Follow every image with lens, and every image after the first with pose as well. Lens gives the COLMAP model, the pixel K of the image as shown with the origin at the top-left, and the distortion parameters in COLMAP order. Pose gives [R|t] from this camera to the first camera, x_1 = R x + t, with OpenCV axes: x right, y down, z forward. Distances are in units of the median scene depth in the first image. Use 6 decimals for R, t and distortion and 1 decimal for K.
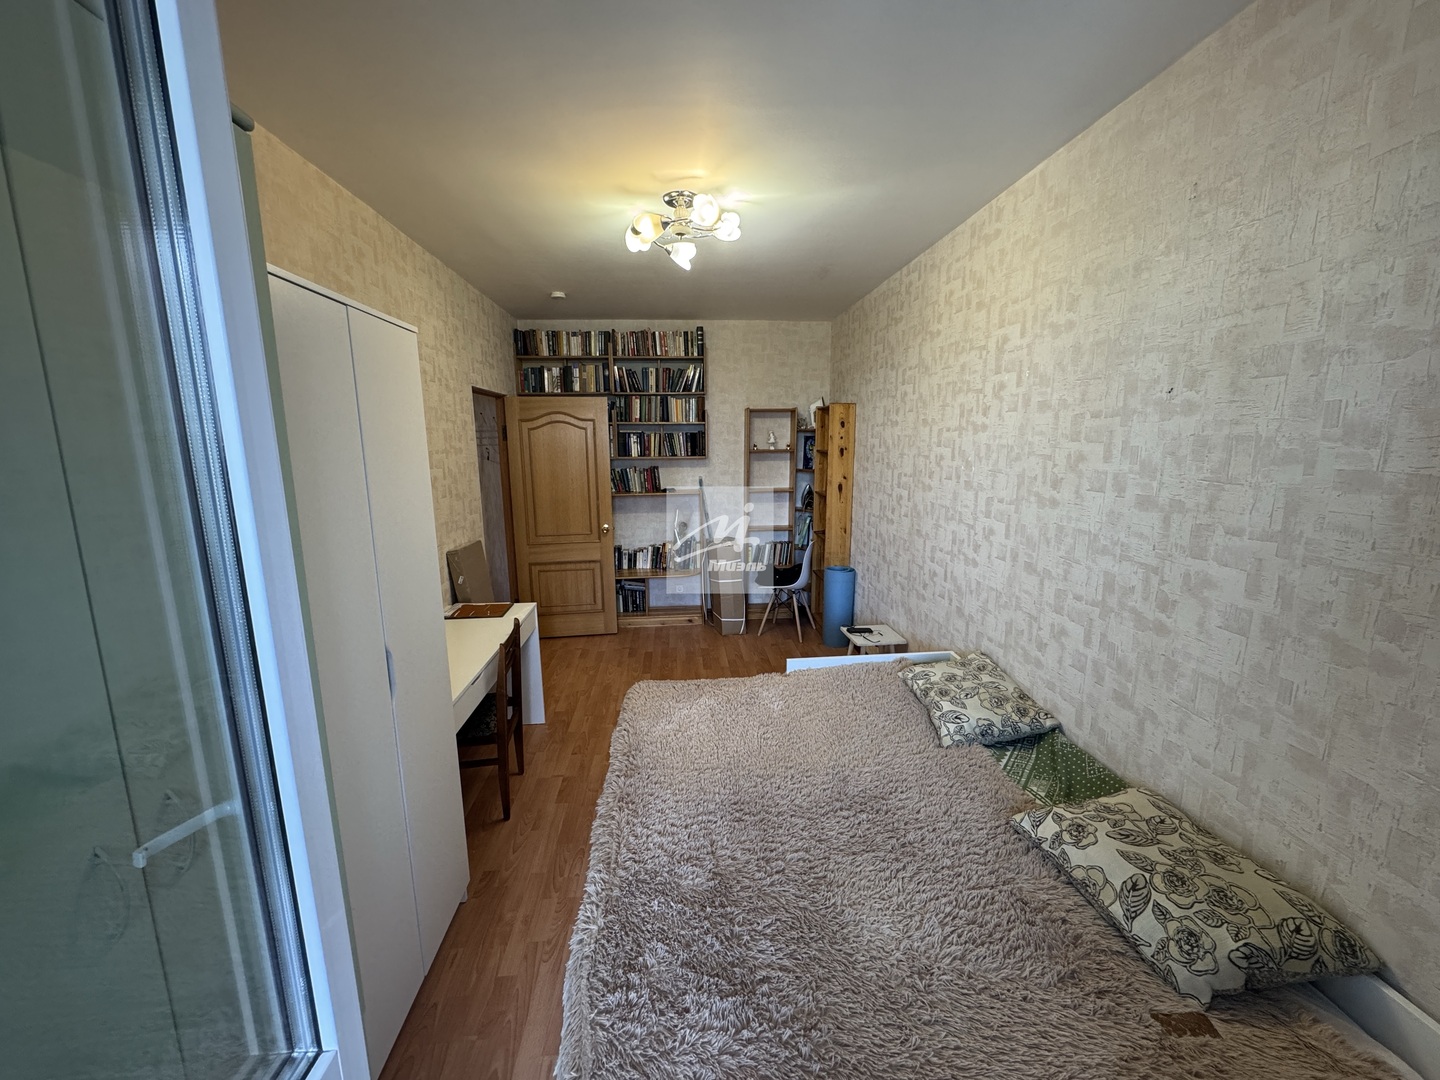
lens RADIAL K [[576.7, 0, 722.6], [0, 576.7, 543.2], [0, 0, 1]] dist [-0.000171, -0.000007]
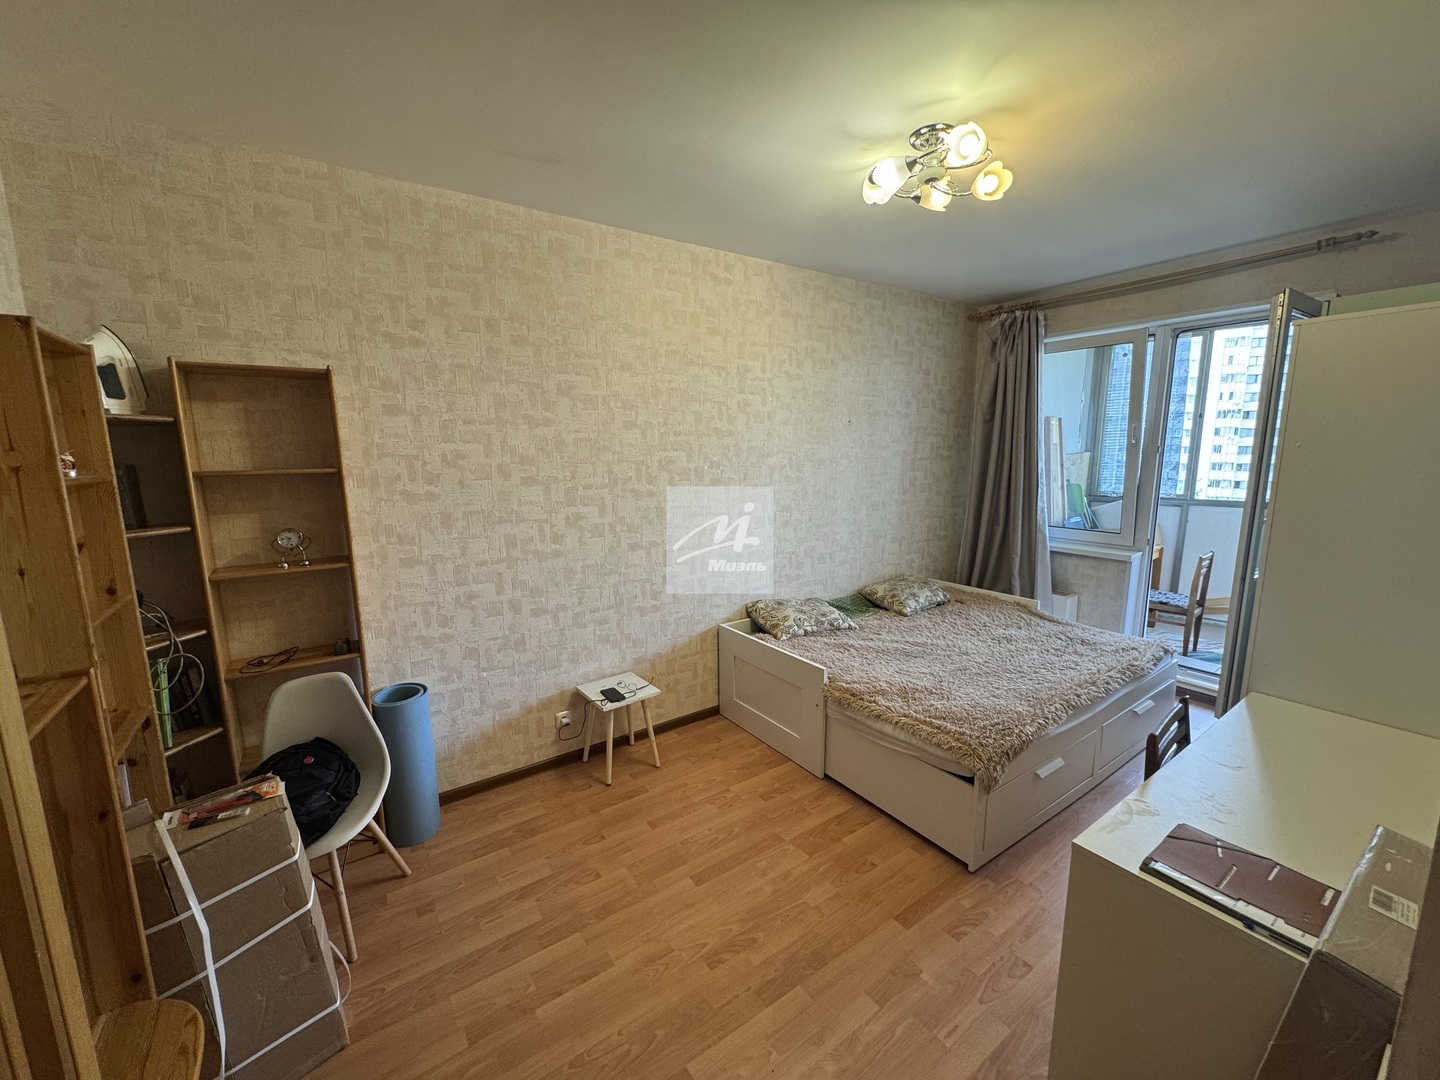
lens RADIAL K [[576.7, 0, 720.7], [0, 576.7, 535.5], [0, 0, 1]] dist [-0.000171, -0.000007]
pose [[-0.502739, -0.122954, 0.855649, -0.715437], [0.164535, 0.958127, 0.234353, -0.317915], [-0.848635, 0.258603, -0.461458, 1.848519]]
